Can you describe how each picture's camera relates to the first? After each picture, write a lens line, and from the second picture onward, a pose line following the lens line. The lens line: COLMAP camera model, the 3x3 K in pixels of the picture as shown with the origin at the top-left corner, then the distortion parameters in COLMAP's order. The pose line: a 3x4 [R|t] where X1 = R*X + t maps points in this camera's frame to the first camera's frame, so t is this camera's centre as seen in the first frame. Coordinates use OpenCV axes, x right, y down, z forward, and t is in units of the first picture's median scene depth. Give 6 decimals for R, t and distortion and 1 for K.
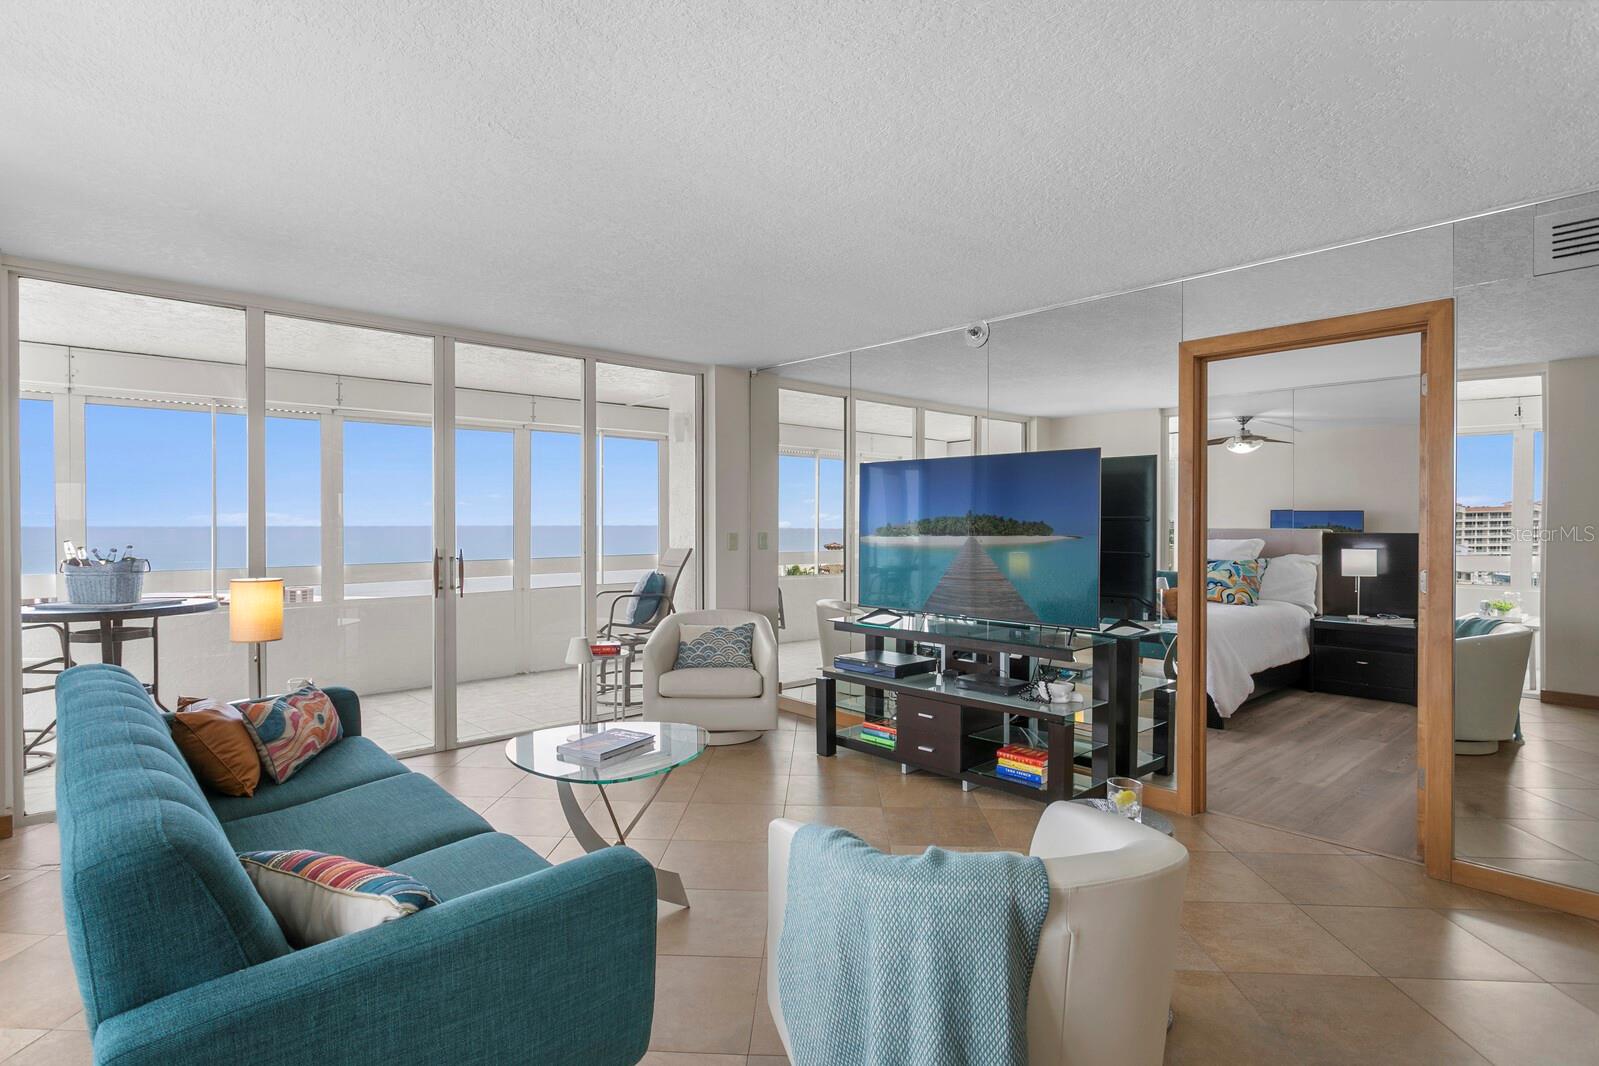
lens RADIAL K [[844.1, 0, 759.9], [0, 844.1, 530.0], [0, 0, 1]] dist [-0.009715, 0.000793]
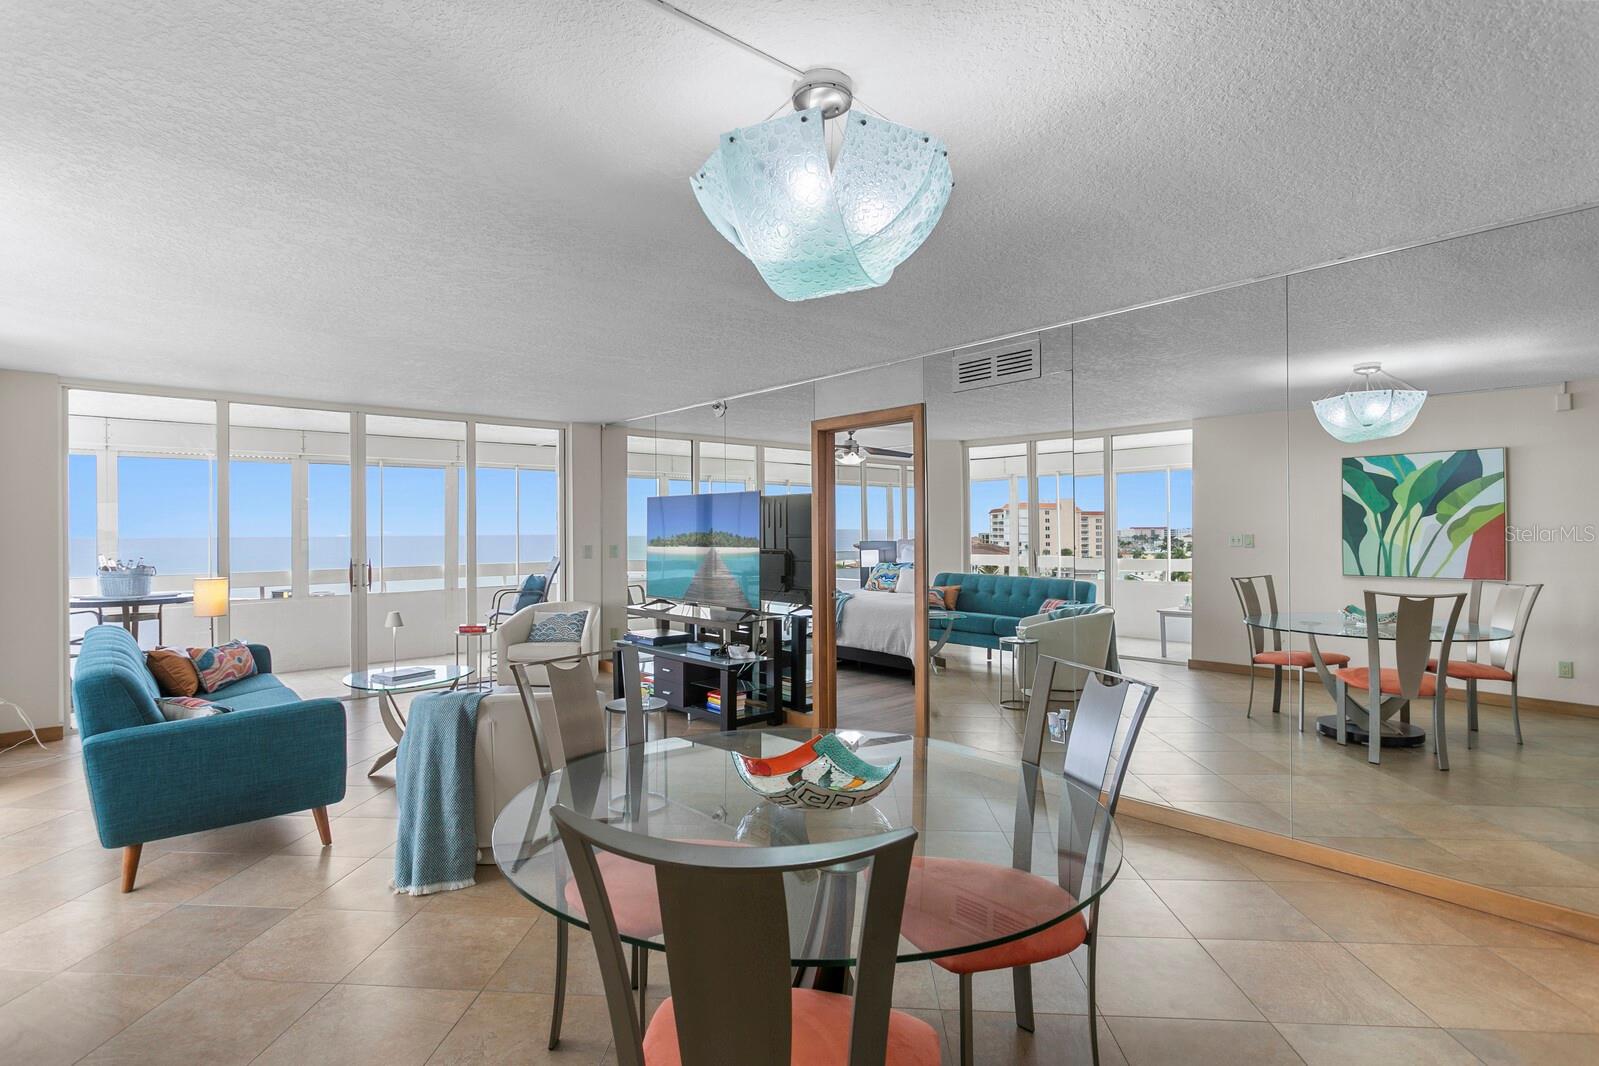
lens RADIAL K [[844.1, 0, 787.5], [0, 844.1, 529.1], [0, 0, 1]] dist [-0.009715, 0.000793]
pose [[0.999675, -0.004751, -0.025049, 0.426964], [0.004546, 0.999956, -0.008233, -0.013606], [0.025087, 0.008117, 0.999652, -0.455661]]
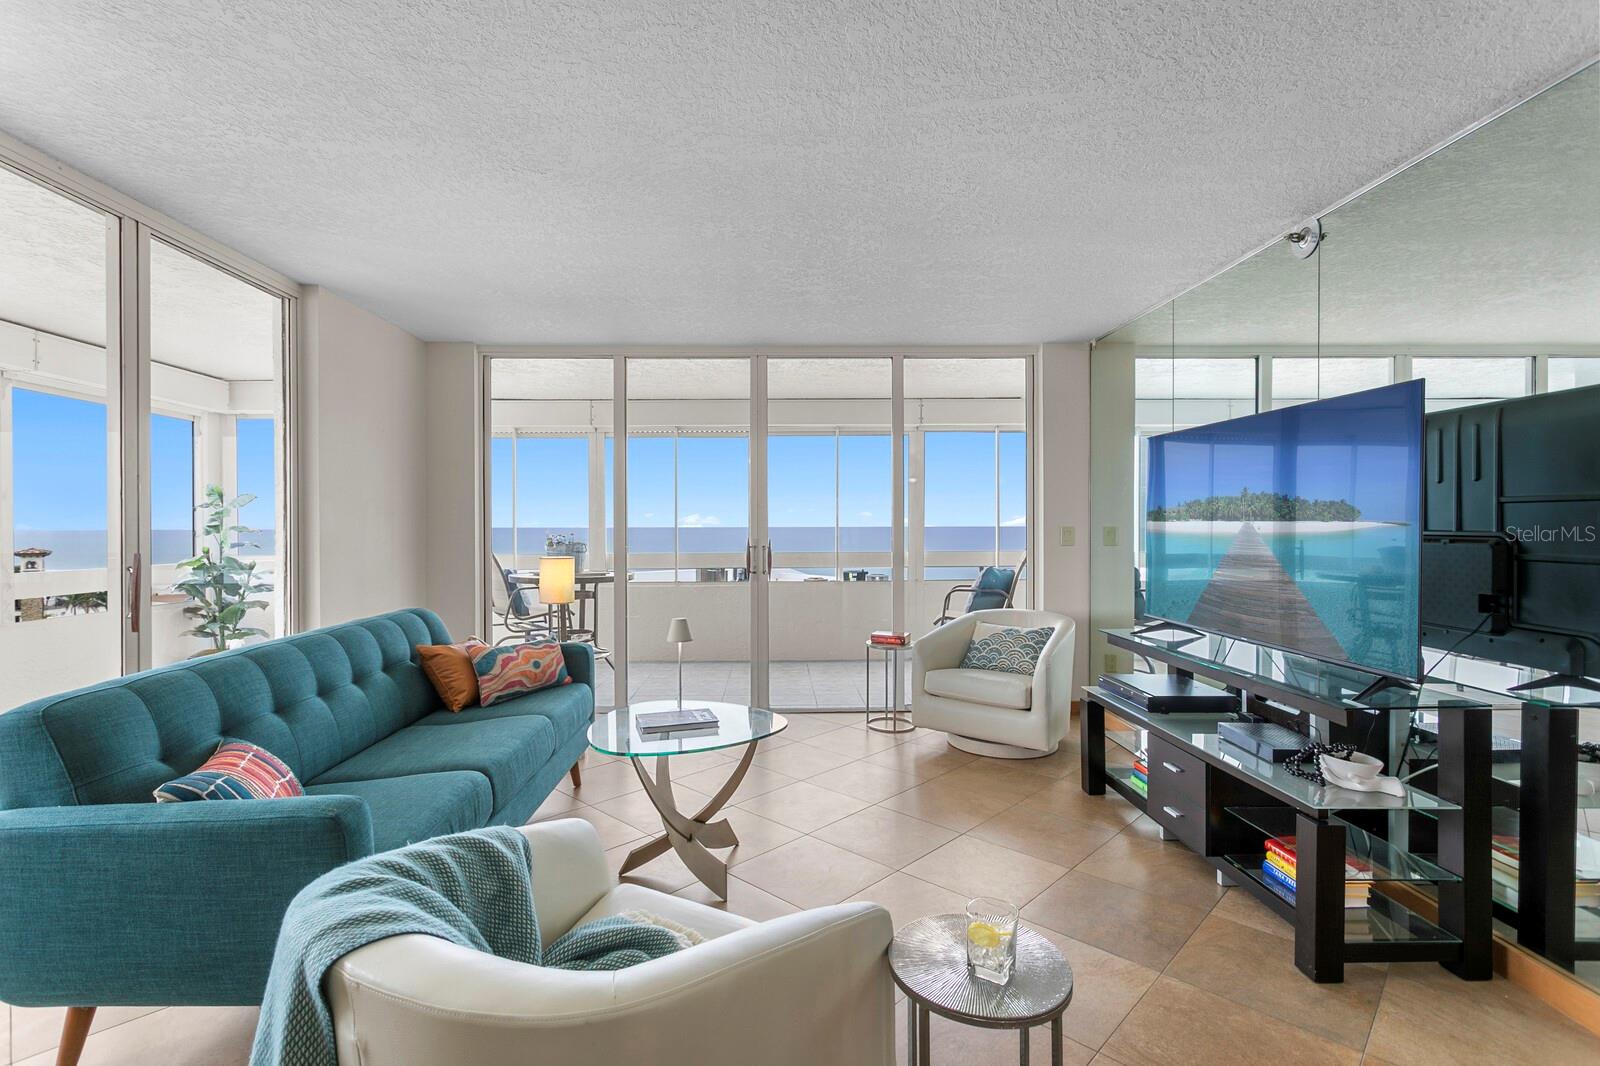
lens RADIAL K [[761.8, 0, 778.0], [0, 761.8, 526.9], [0, 0, 1]] dist [0.001769, 0.000437]
pose [[0.747487, 0.000538, -0.664276, 0.366584], [-0.003890, 0.999986, -0.003568, 0.010368], [0.664265, 0.005251, 0.747478, 0.251602]]
